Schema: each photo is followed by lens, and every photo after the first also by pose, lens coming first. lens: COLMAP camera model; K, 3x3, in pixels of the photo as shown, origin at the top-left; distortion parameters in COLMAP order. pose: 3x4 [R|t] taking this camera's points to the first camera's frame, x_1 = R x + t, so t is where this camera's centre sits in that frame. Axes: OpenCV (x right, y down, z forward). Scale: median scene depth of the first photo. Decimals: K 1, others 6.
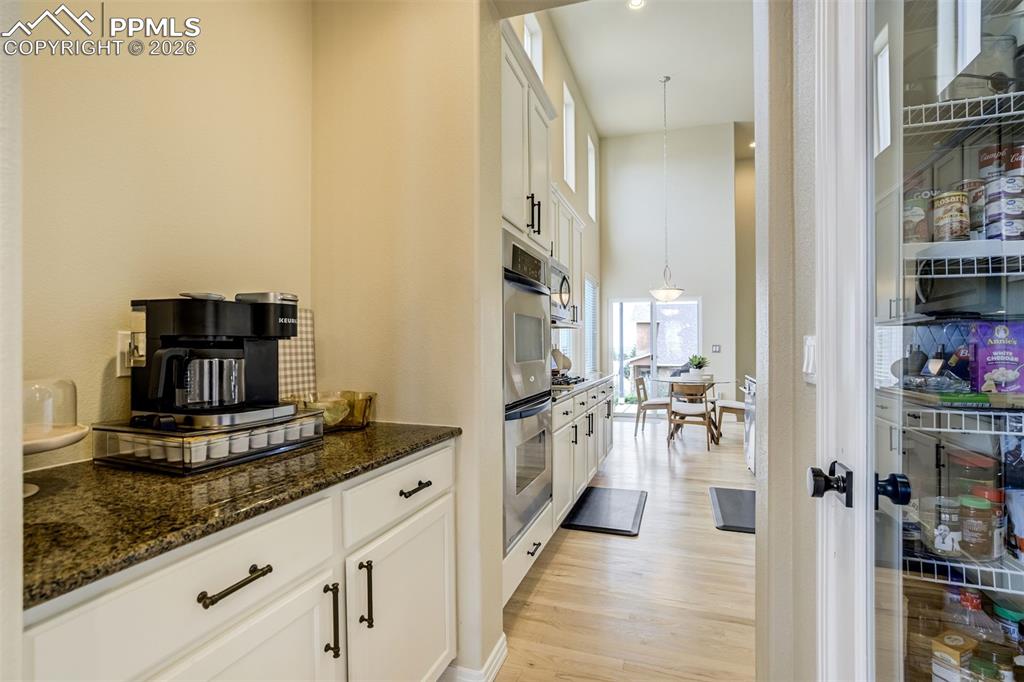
lens RADIAL K [[477.5, 0, 522.2], [0, 477.5, 340.3], [0, 0, 1]] dist [-0.041878, 0.016104]
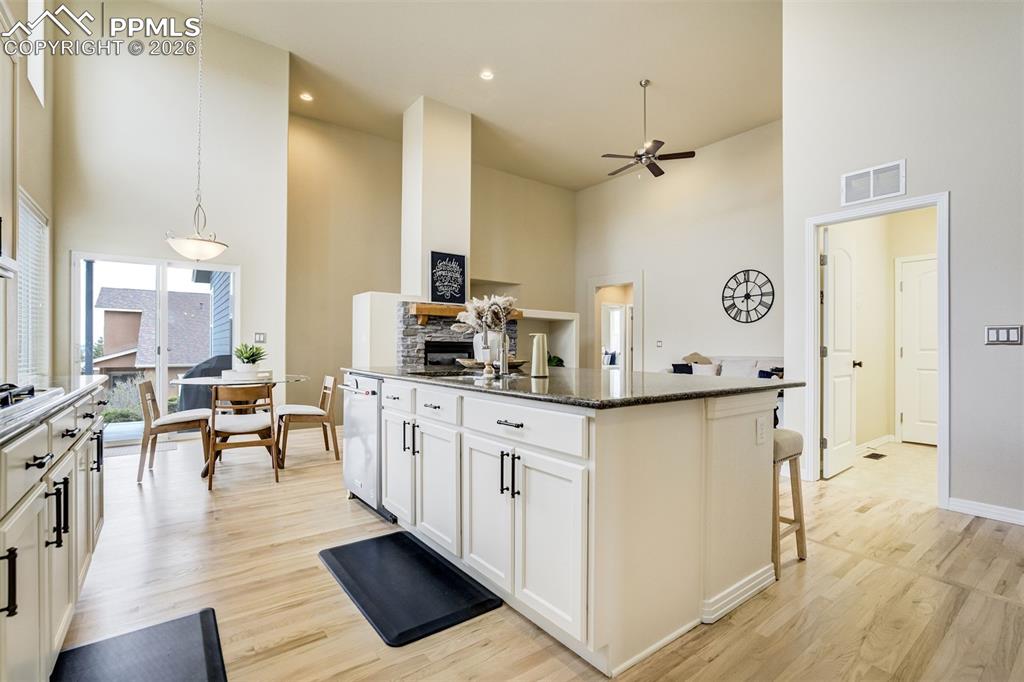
lens RADIAL K [[477.5, 0, 518.7], [0, 477.5, 339.3], [0, 0, 1]] dist [-0.041878, 0.016104]
pose [[0.556732, 0.016447, 0.830529, 0.022246], [-0.015864, 0.999832, -0.009166, 0.026190], [-0.830541, -0.008072, 0.556899, 0.308530]]
